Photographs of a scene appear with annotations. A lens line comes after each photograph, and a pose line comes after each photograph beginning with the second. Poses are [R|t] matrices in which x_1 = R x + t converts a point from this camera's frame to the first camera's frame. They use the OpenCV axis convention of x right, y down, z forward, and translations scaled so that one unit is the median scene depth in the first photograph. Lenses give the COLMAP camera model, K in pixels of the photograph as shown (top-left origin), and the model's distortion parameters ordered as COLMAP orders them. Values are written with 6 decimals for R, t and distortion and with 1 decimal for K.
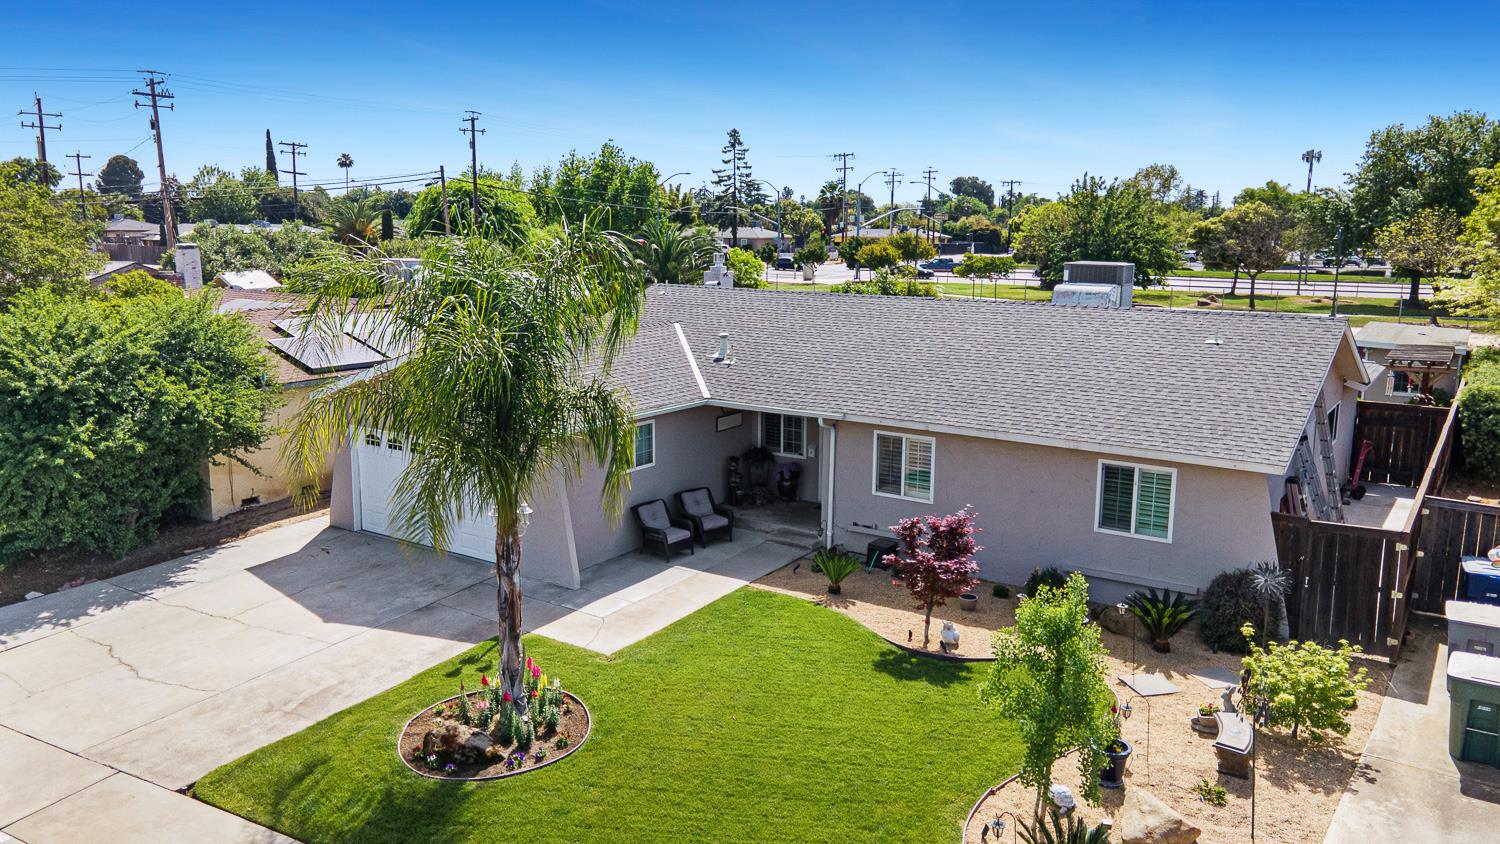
lens RADIAL K [[1116.9, 0, 740.6], [0, 1116.9, 428.2], [0, 0, 1]] dist [0.035430, 0.010874]
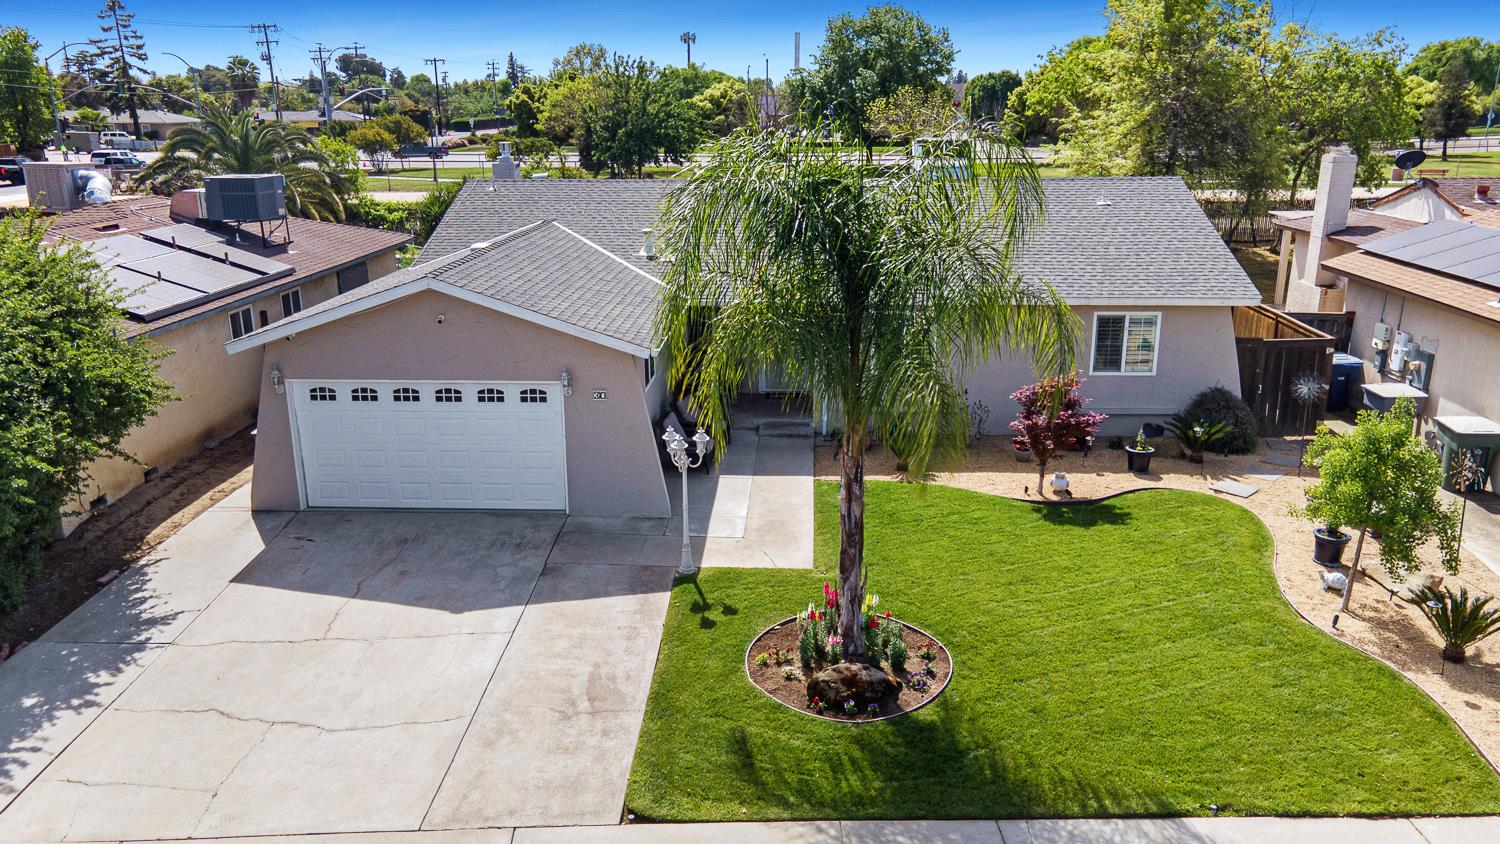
lens RADIAL K [[1116.9, 0, 745.0], [0, 1116.9, 413.6], [0, 0, 1]] dist [0.035430, 0.010874]
pose [[0.854670, -0.155110, 0.495459, -0.546933], [0.110096, 0.986771, 0.119005, -0.043839], [-0.507363, -0.047162, 0.860441, 0.183685]]
